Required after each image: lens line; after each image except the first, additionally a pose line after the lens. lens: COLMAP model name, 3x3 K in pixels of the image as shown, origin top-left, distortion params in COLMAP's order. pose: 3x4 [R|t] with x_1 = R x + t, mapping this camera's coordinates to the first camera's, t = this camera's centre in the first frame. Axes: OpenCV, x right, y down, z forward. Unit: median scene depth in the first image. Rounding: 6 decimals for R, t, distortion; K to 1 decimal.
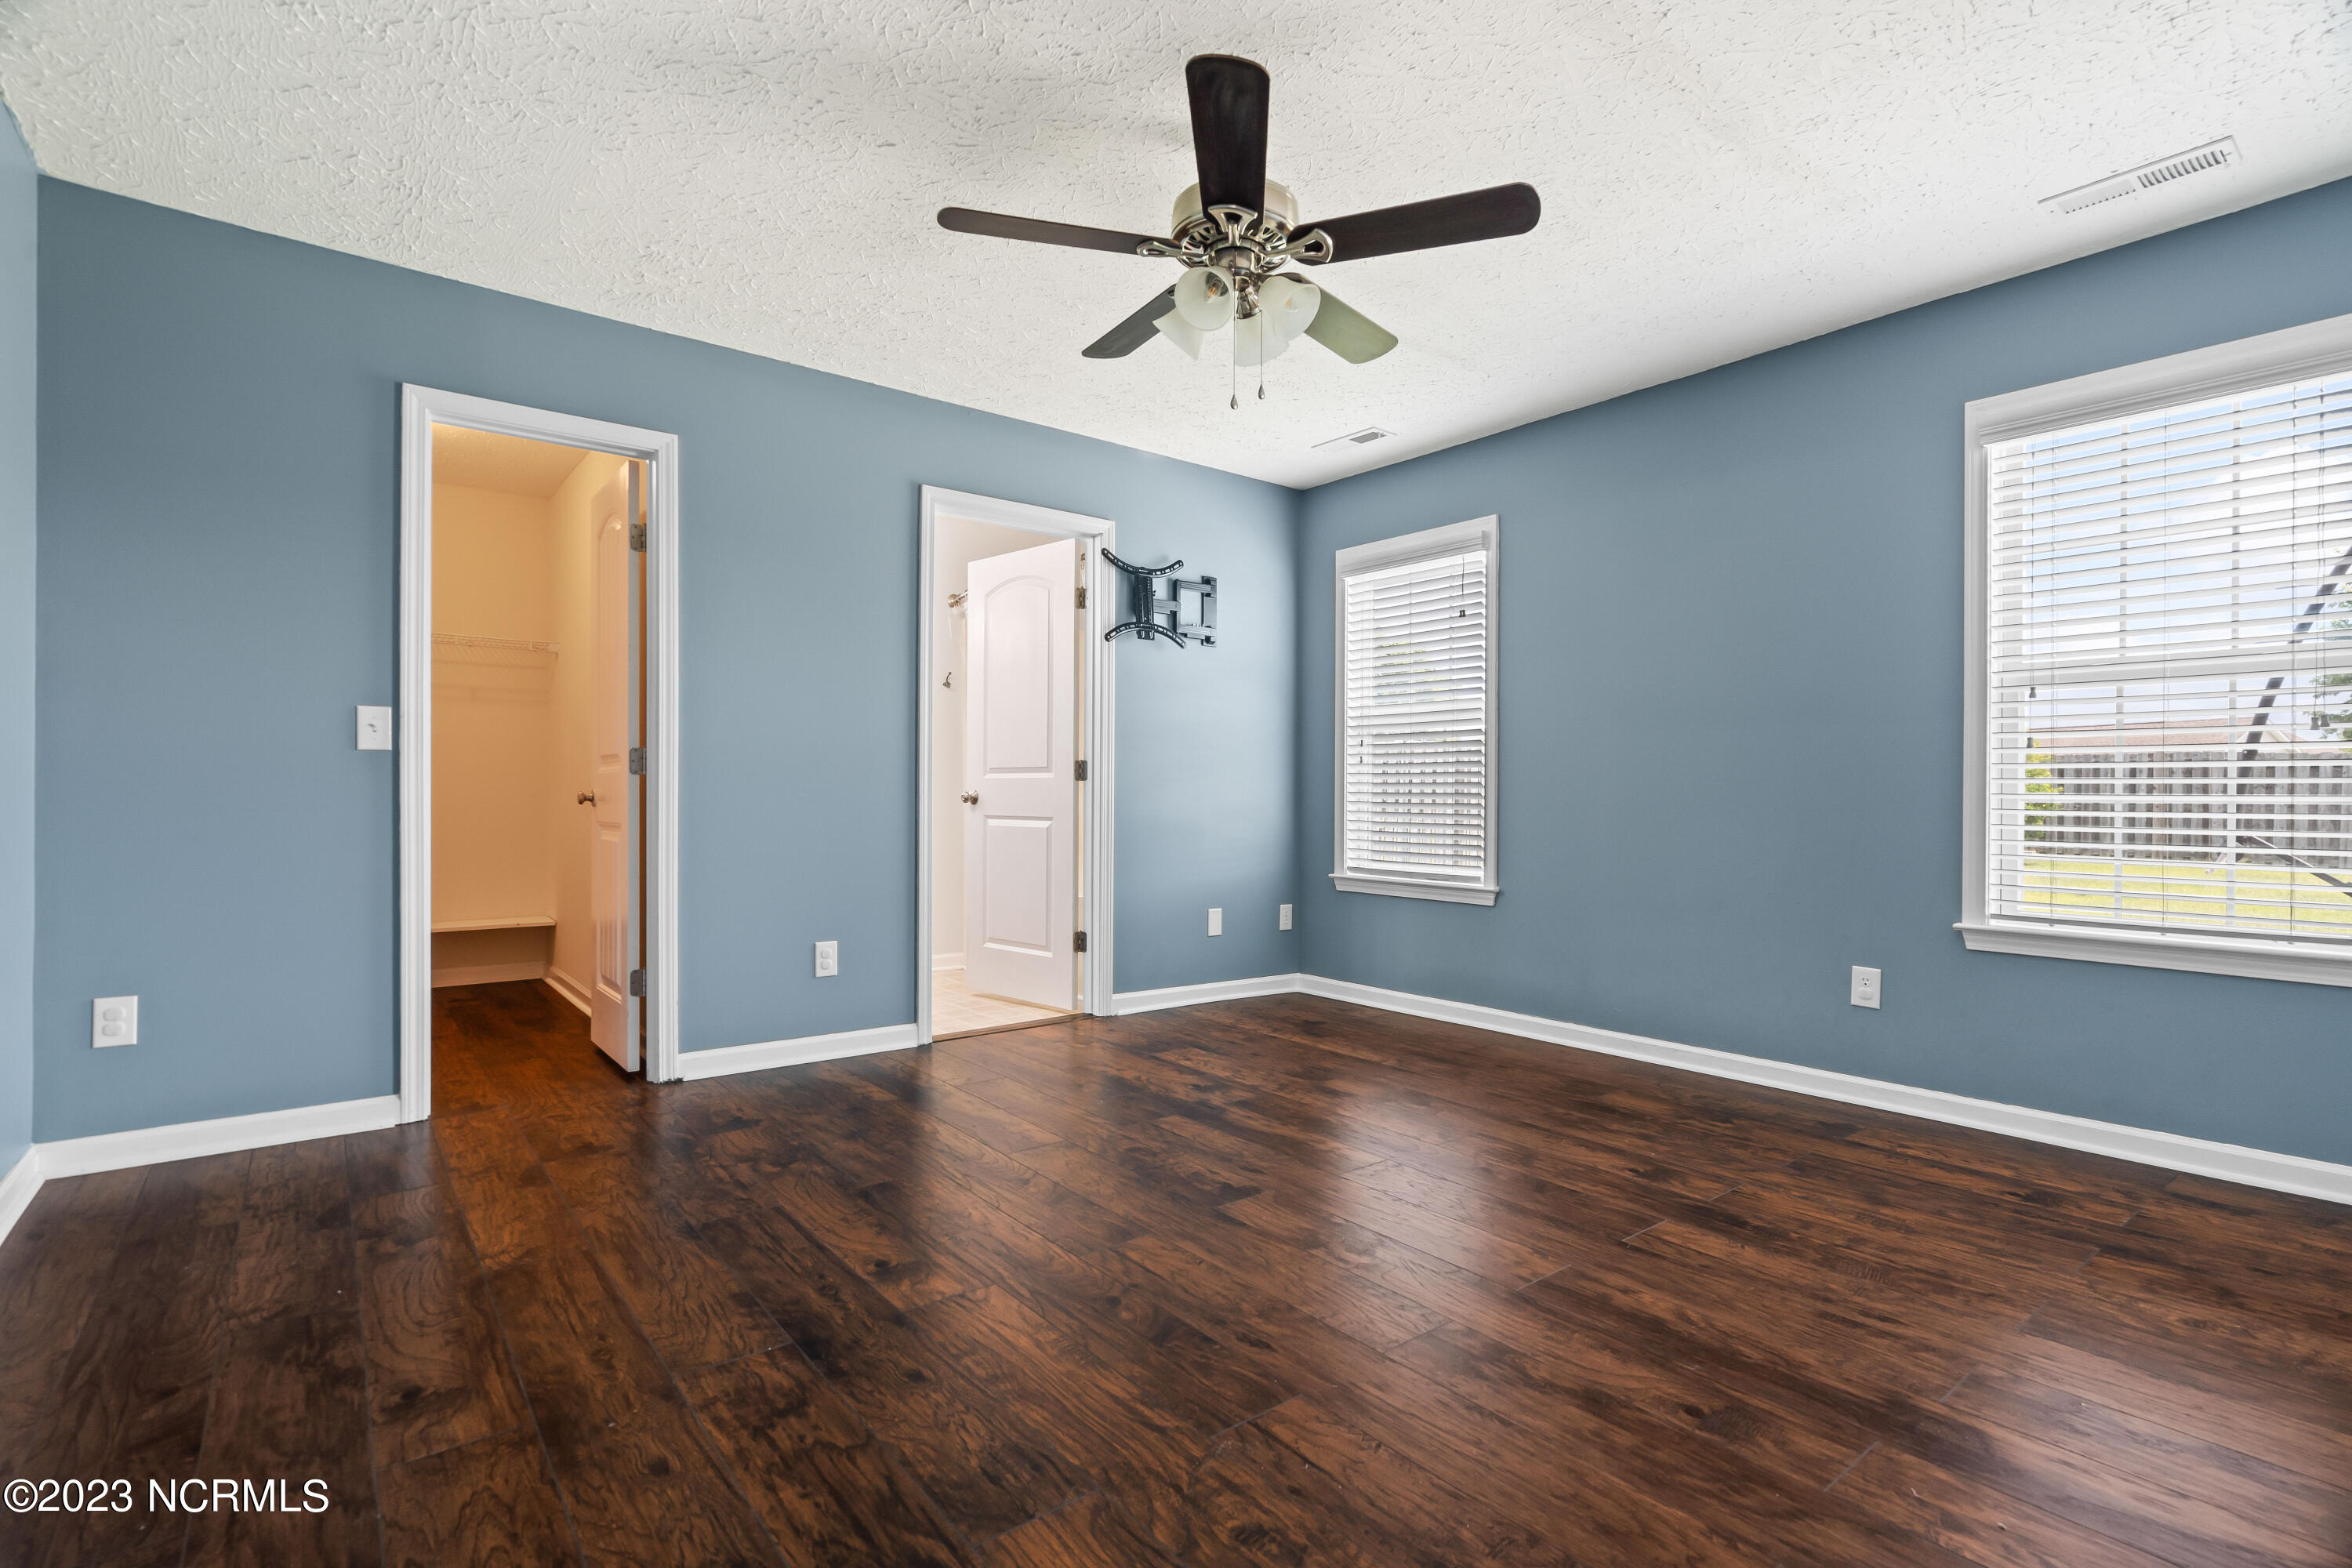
lens RADIAL K [[1098.0, 0, 1174.1], [0, 1098.0, 790.6], [0, 0, 1]] dist [-0.009191, 0.013748]
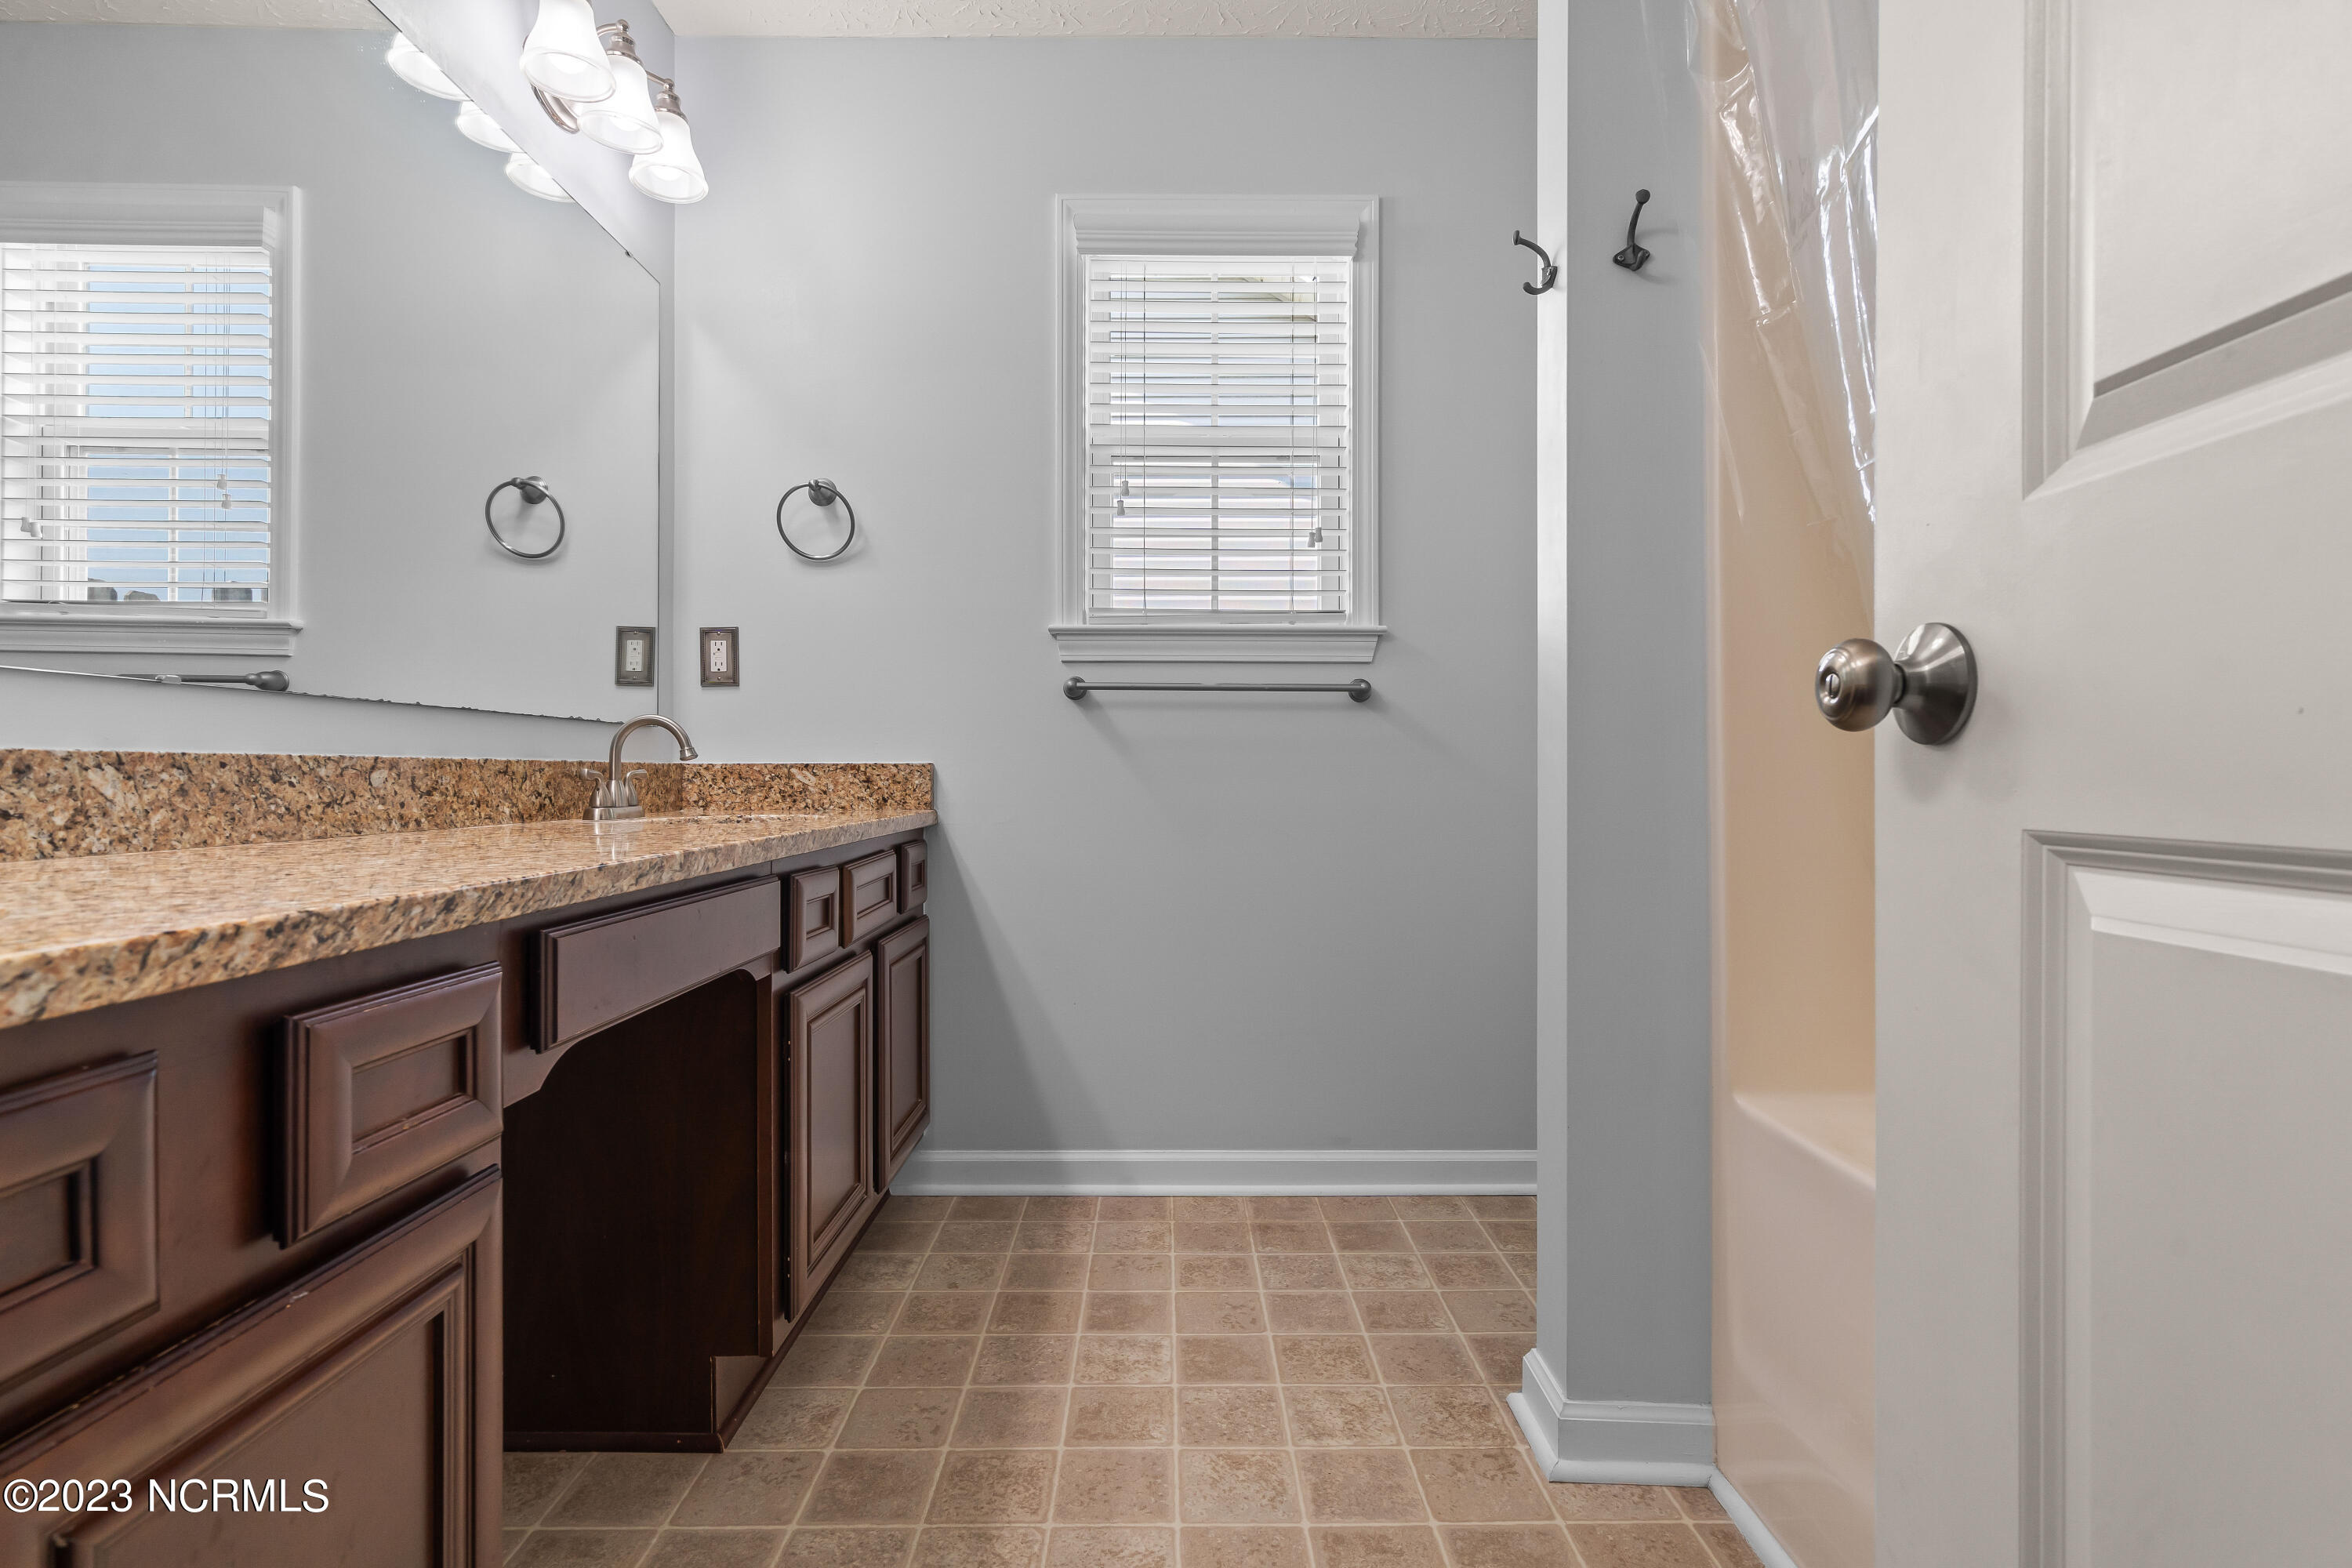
lens RADIAL K [[1124.2, 0, 1165.0], [0, 1124.2, 779.9], [0, 0, 1]] dist [-0.000767, 0.002073]
pose [[0.778314, 0.000716, -0.627875, -0.353233], [0.002138, 0.999991, 0.003792, 0.032074], [0.627872, -0.004294, 0.778305, 1.773211]]
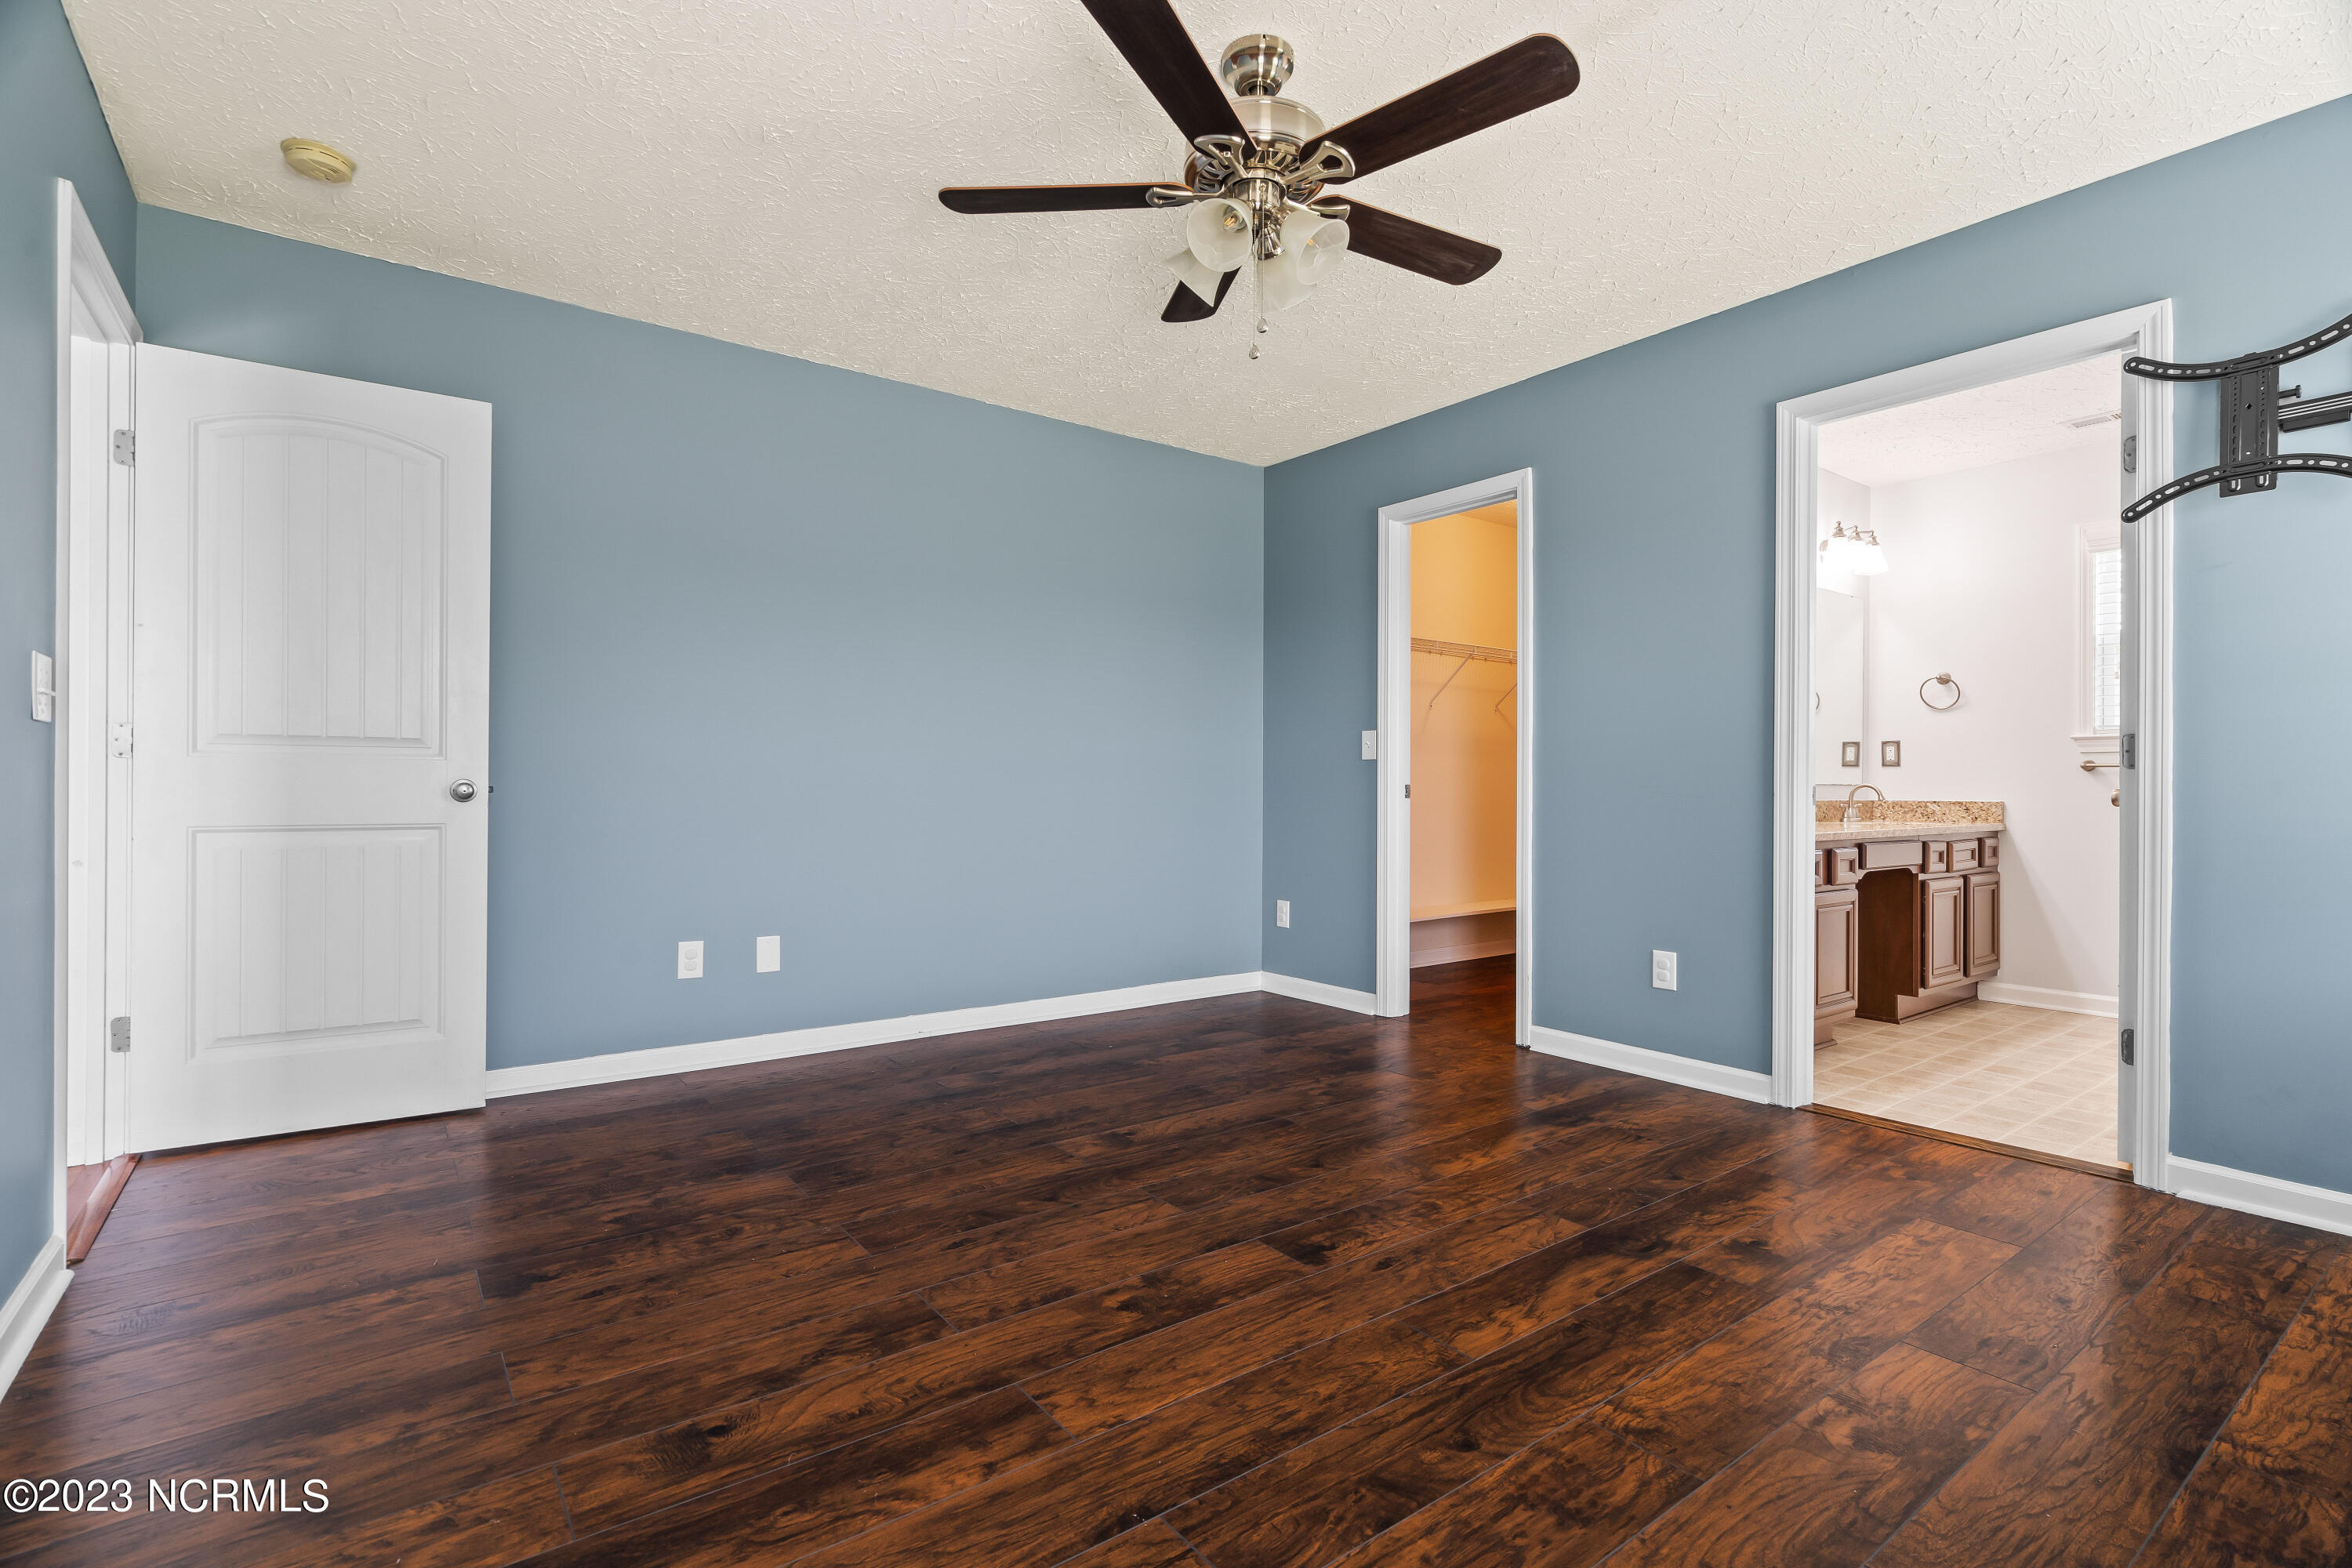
lens RADIAL K [[1098.0, 0, 1174.1], [0, 1098.0, 790.6], [0, 0, 1]] dist [-0.009191, 0.013748]
pose [[-0.031475, -0.000892, -0.999504, 0.938044], [-0.003168, 0.999995, -0.000793, 0.007874], [0.999500, 0.003141, -0.031478, 0.946446]]
